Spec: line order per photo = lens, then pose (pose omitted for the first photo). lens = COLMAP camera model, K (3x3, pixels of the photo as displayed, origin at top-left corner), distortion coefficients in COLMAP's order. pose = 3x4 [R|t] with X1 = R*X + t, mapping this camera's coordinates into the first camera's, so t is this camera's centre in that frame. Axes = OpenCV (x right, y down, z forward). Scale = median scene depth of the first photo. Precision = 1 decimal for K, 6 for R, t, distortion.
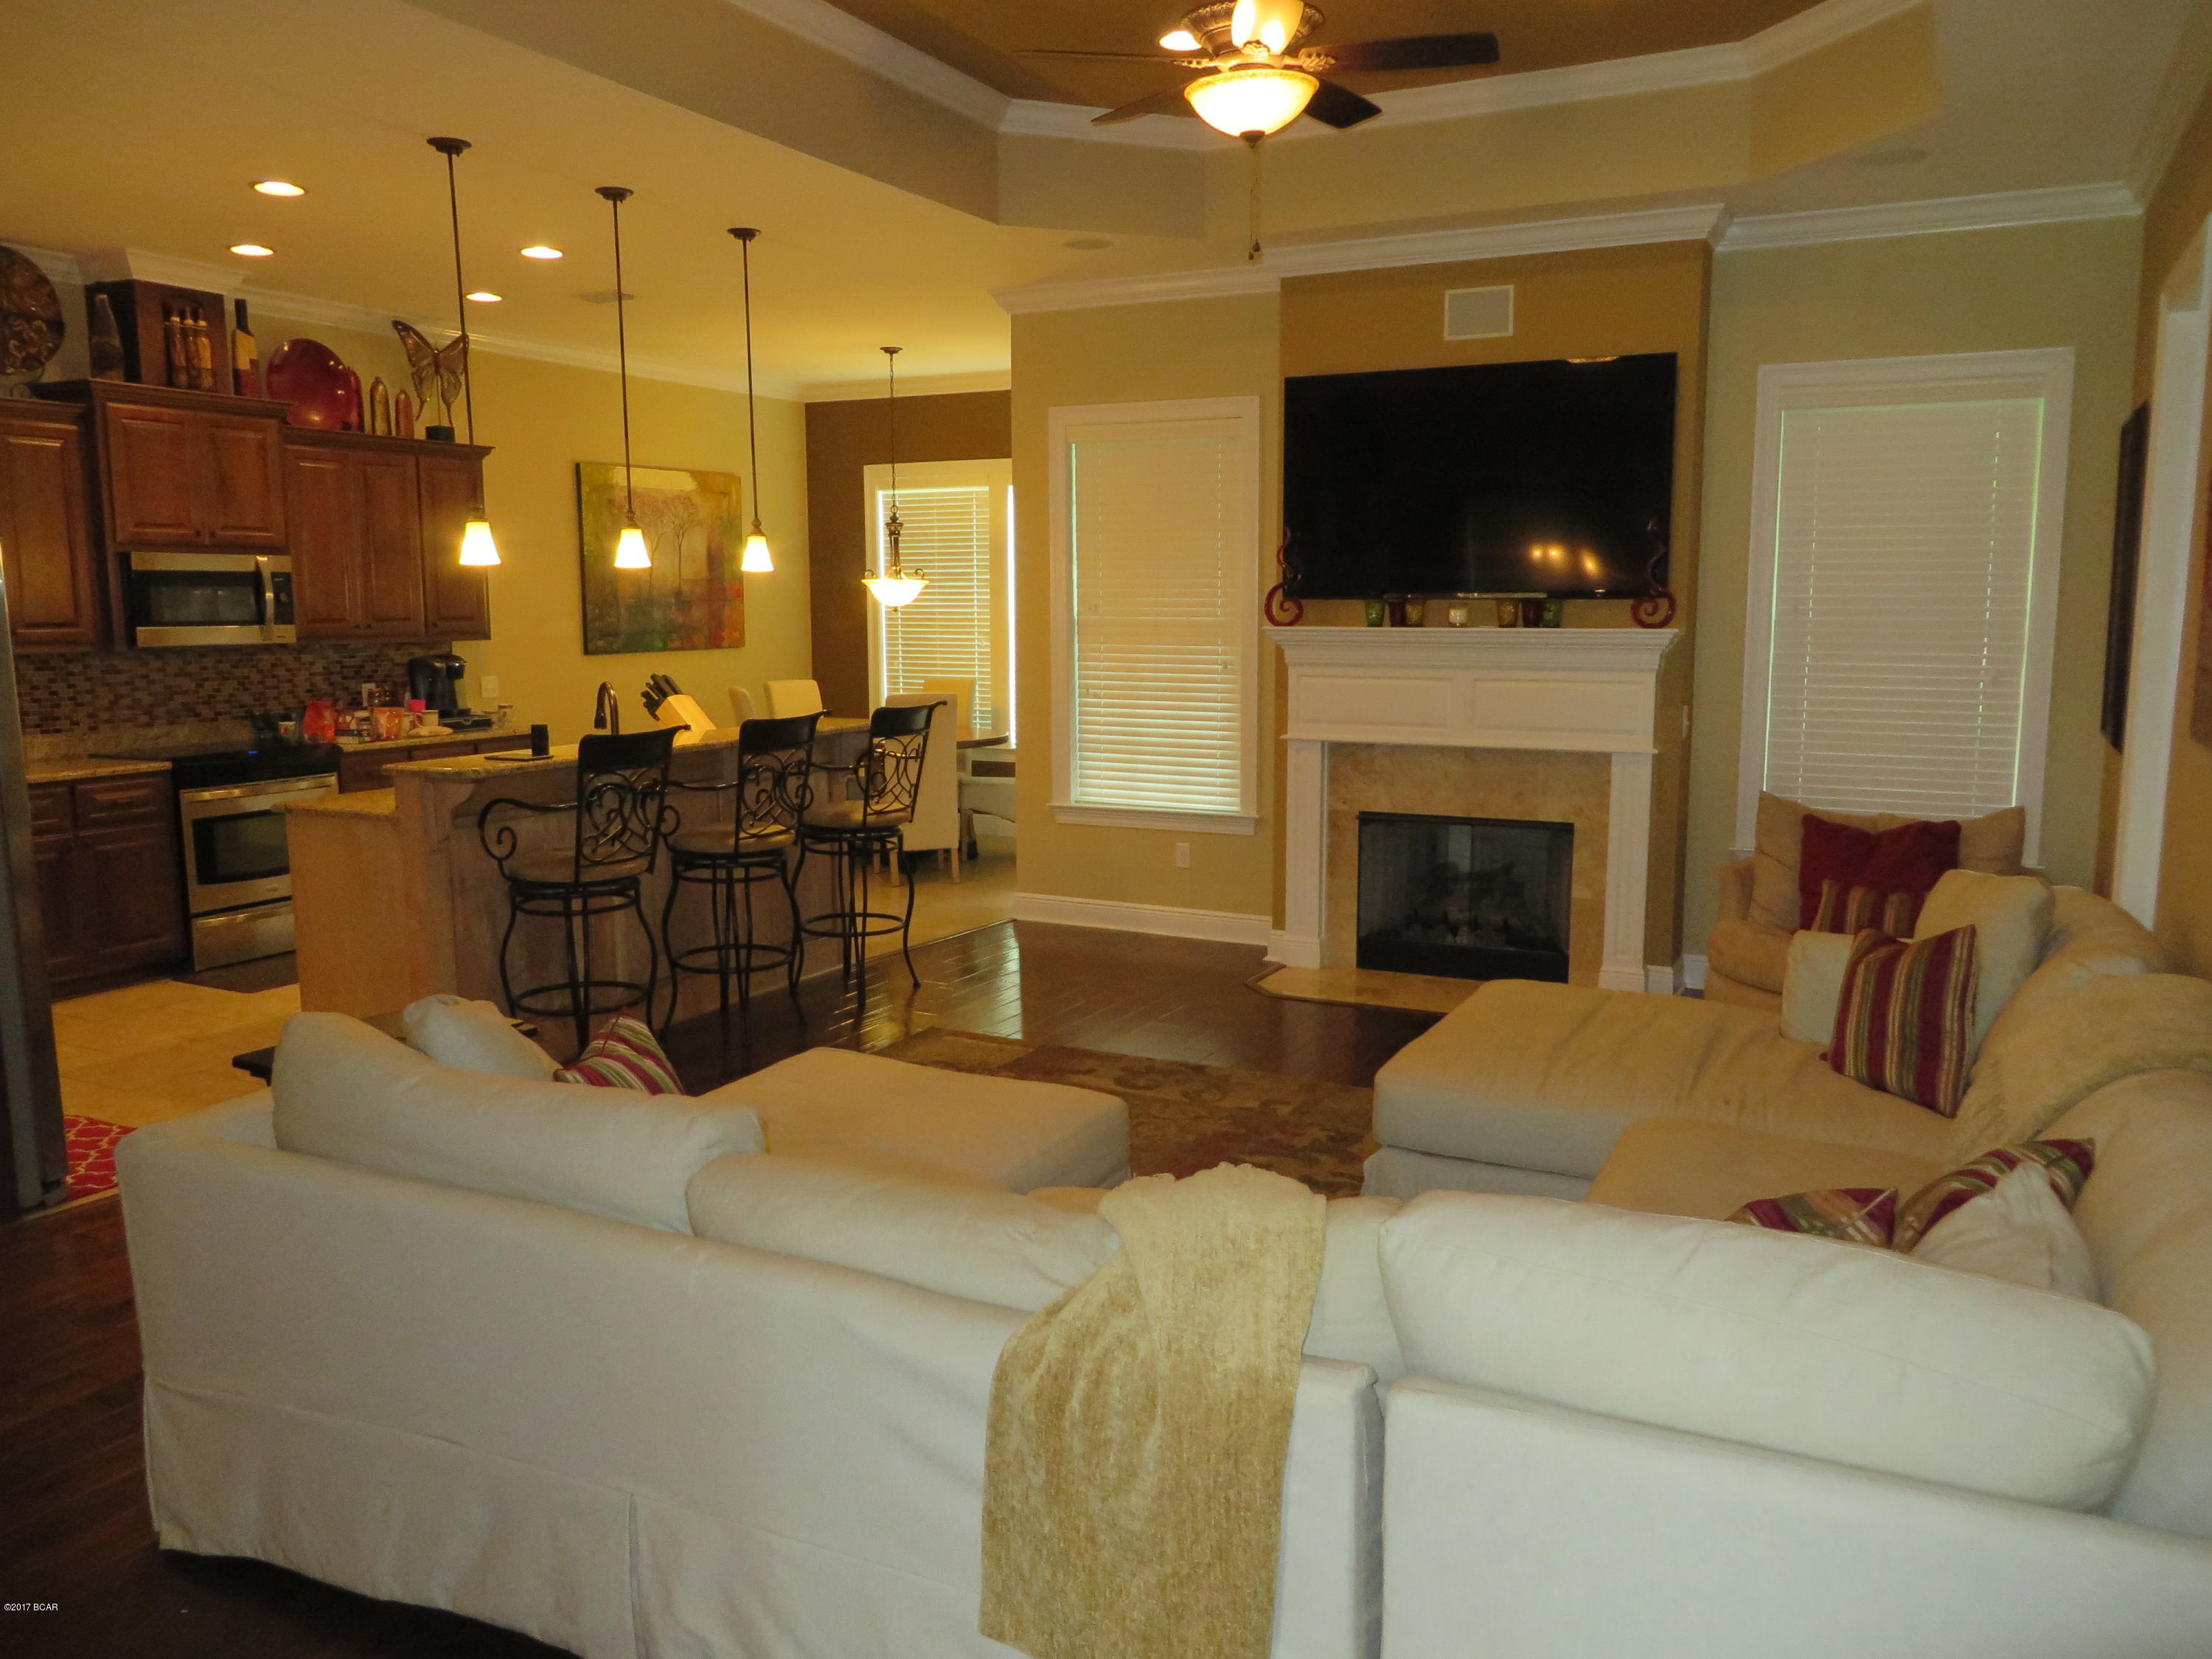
lens RADIAL K [[1647.0, 0, 1110.1], [0, 1647.0, 831.2], [0, 0, 1]] dist [-0.021028, 0.008096]
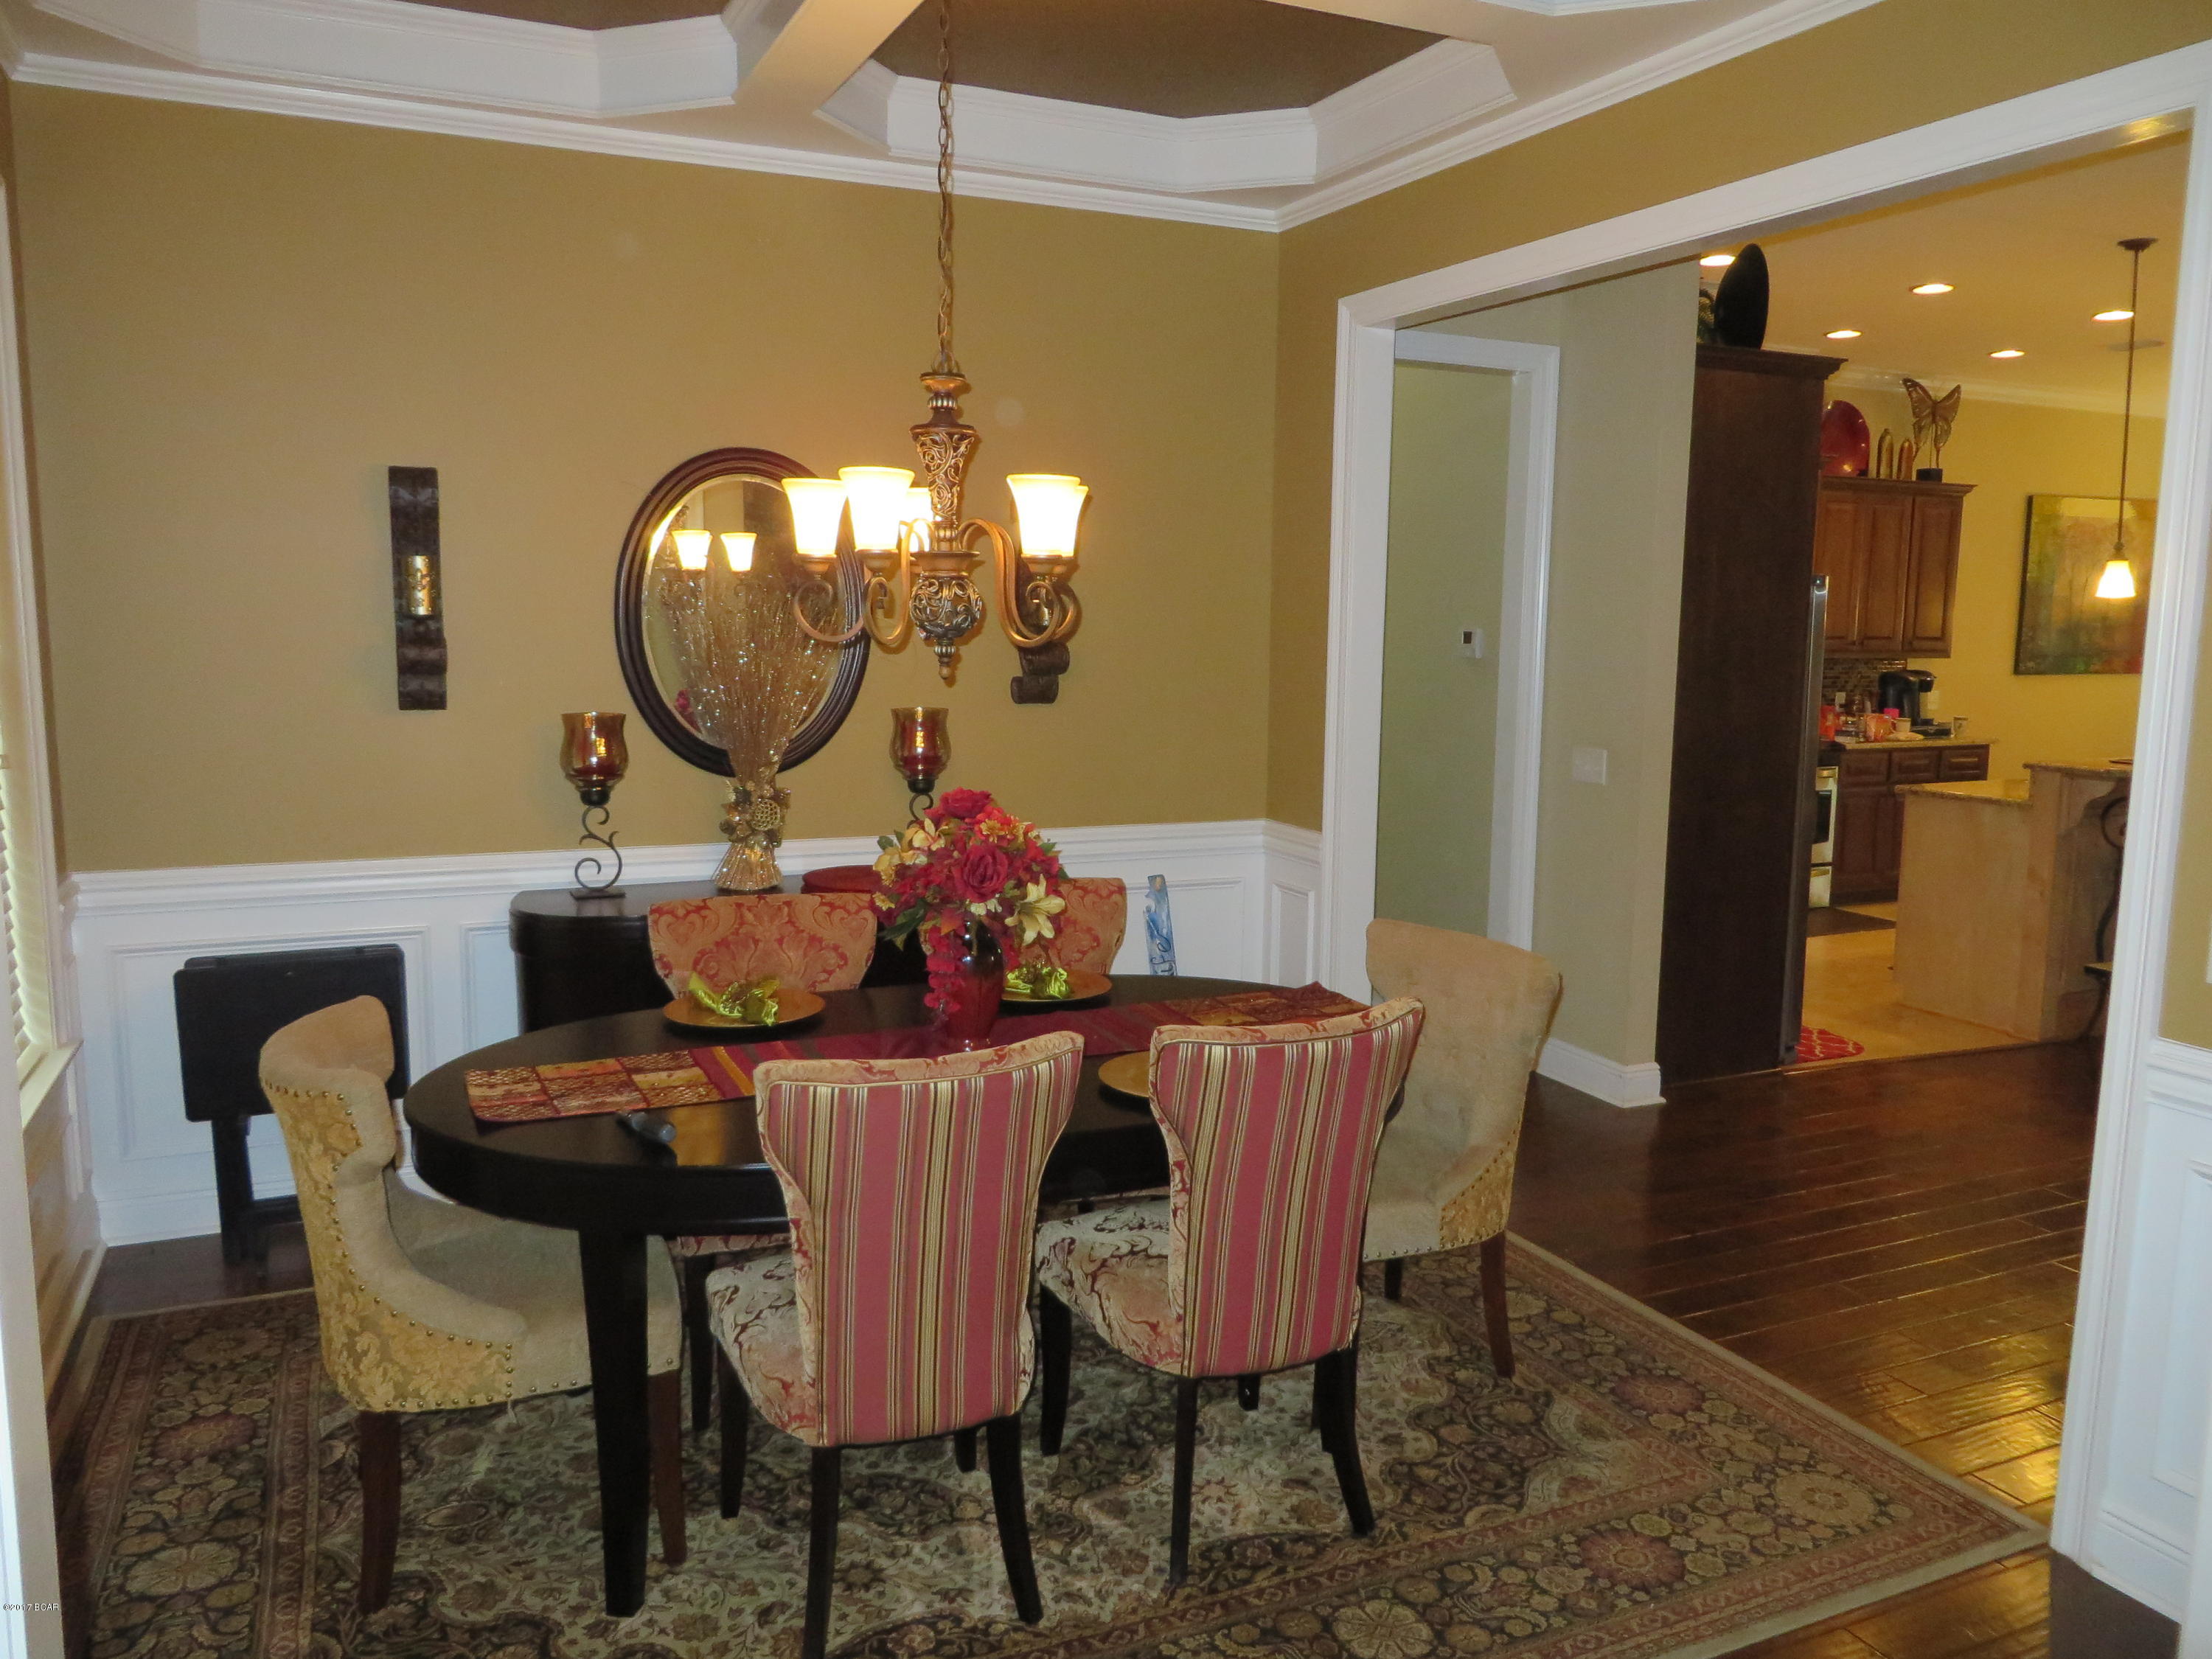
lens RADIAL K [[1647.0, 0, 1115.0], [0, 1647.0, 831.8], [0, 0, 1]] dist [-0.021028, 0.008096]
pose [[0.787753, 0.096130, -0.608444, -0.165048], [-0.100357, 0.994579, 0.027204, 0.033042], [0.607761, 0.039631, 0.793130, -0.268673]]
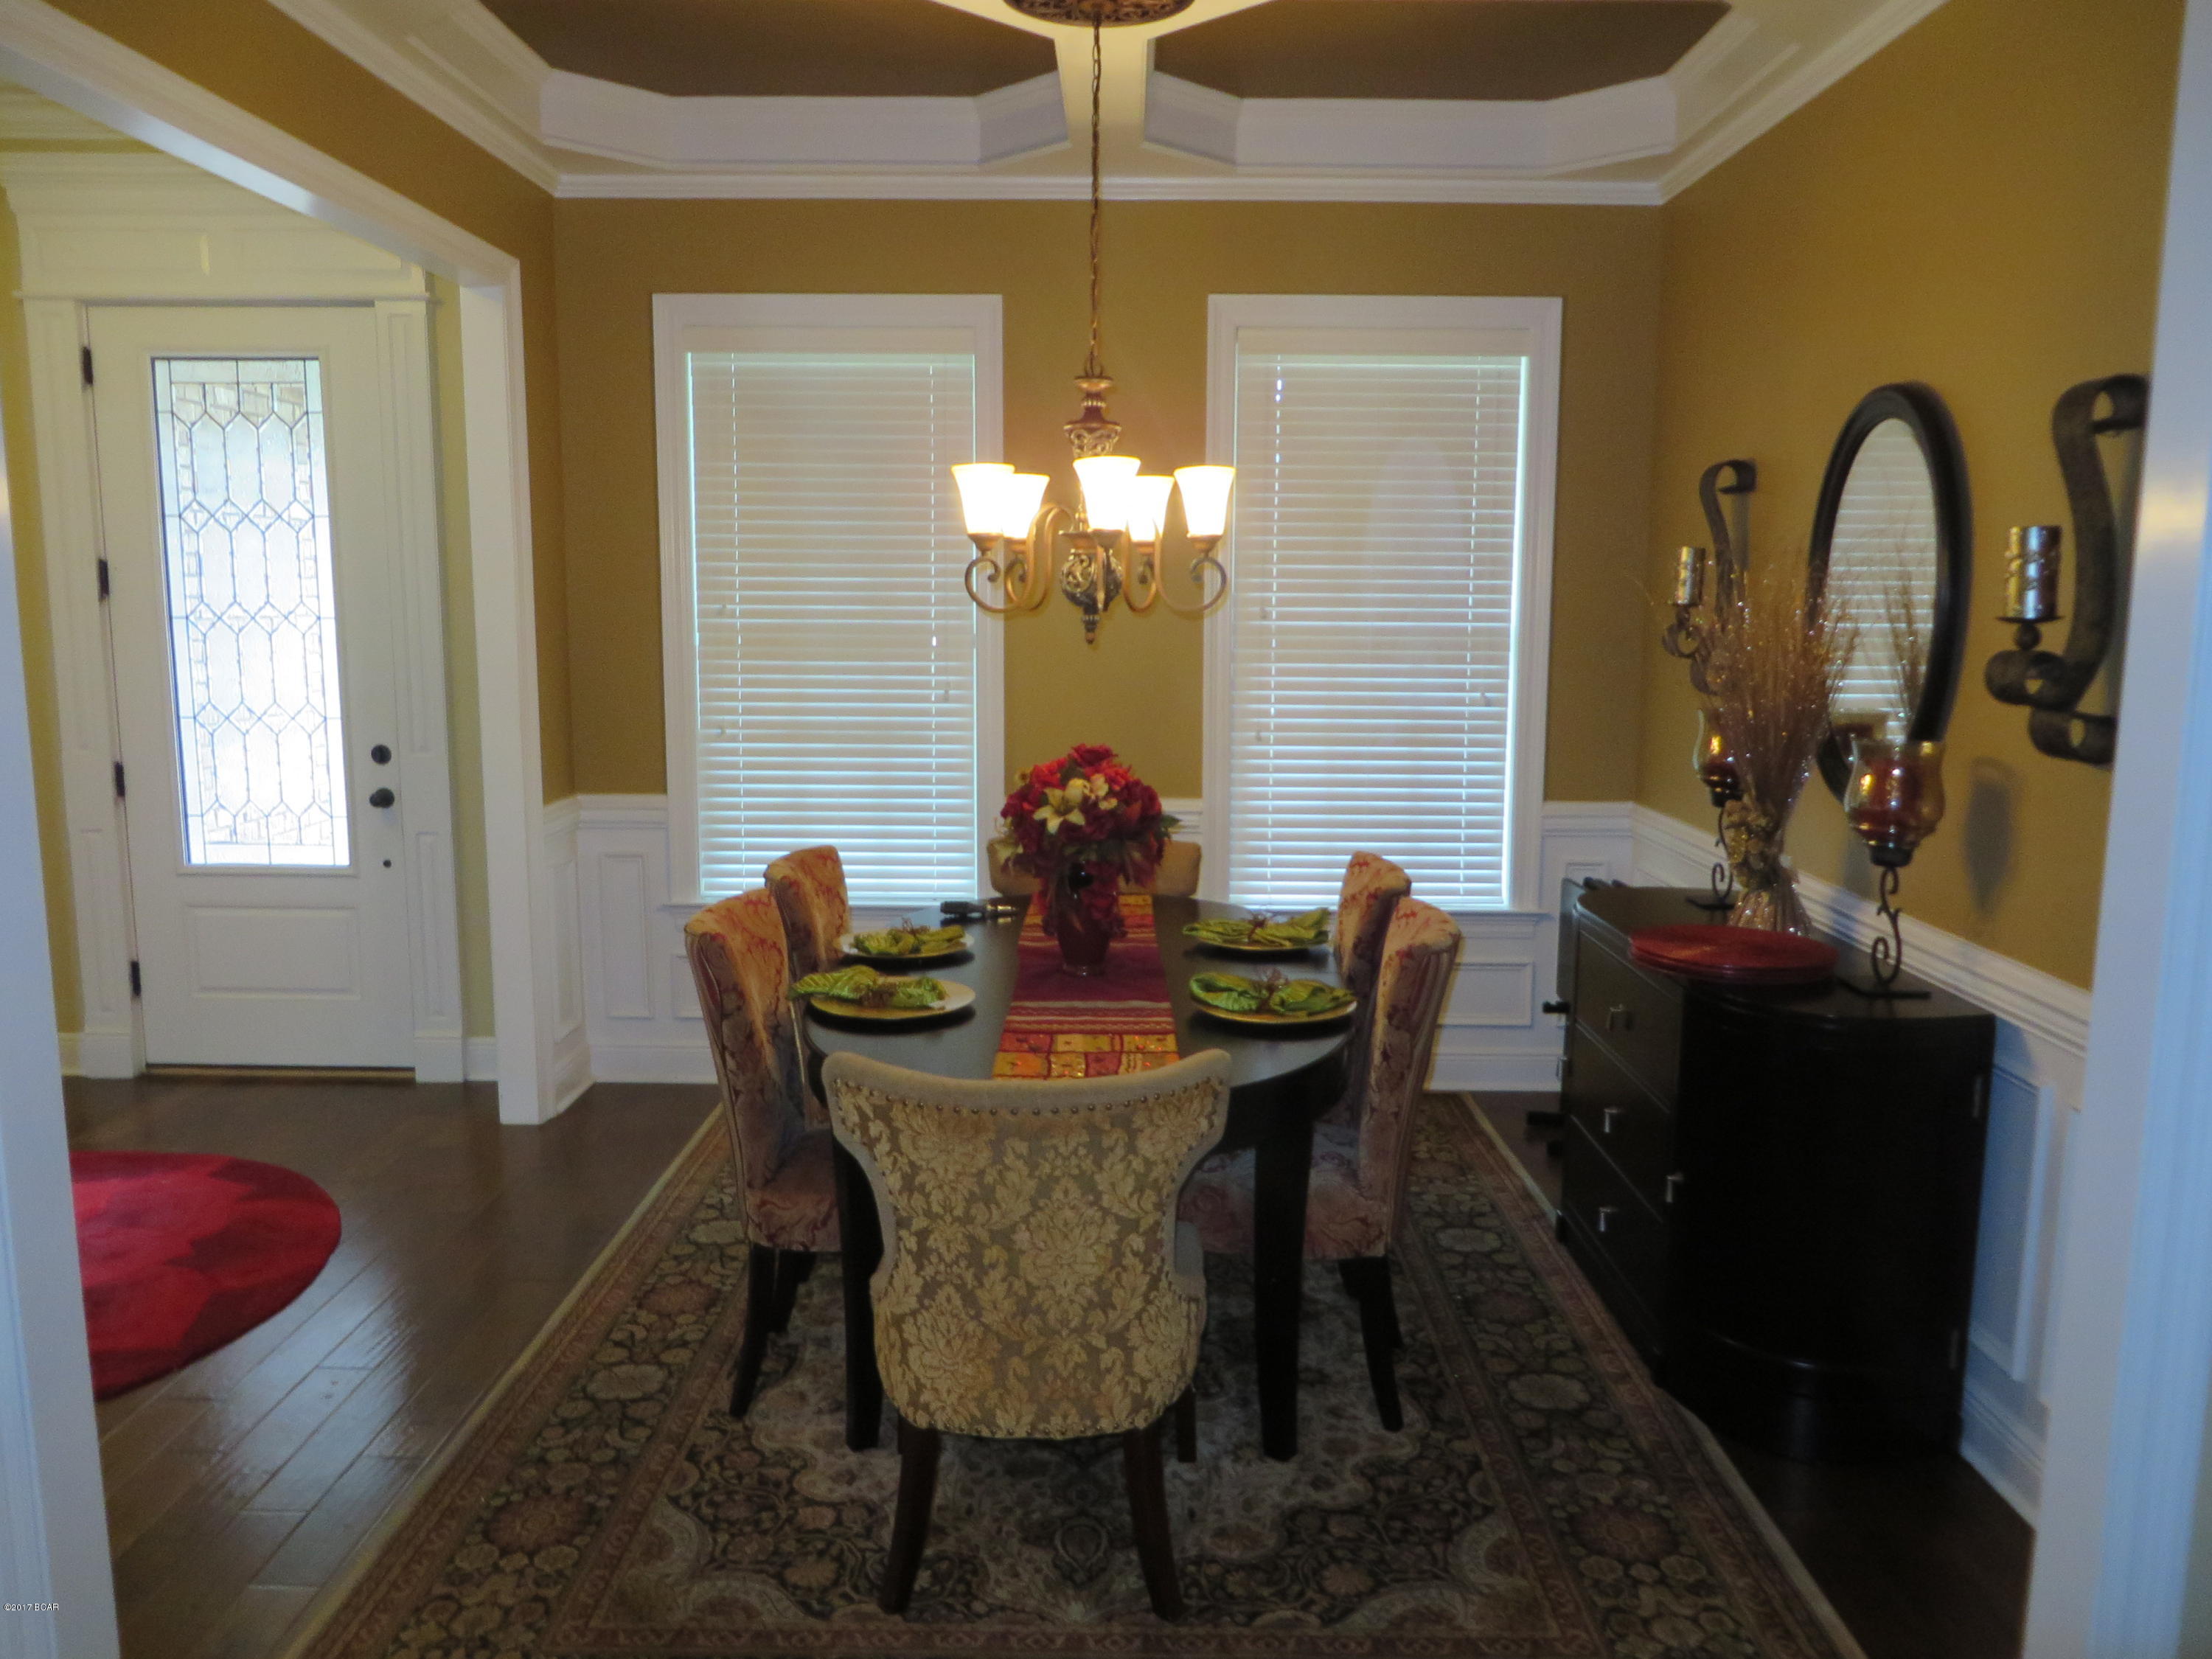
lens RADIAL K [[1647.0, 0, 1091.7], [0, 1647.0, 826.6], [0, 0, 1]] dist [-0.021028, 0.008096]
pose [[-0.897713, 0.054052, -0.437252, -0.247121], [-0.068821, 0.963059, 0.260347, -0.065367], [0.435172, 0.263810, -0.860831, 0.478330]]
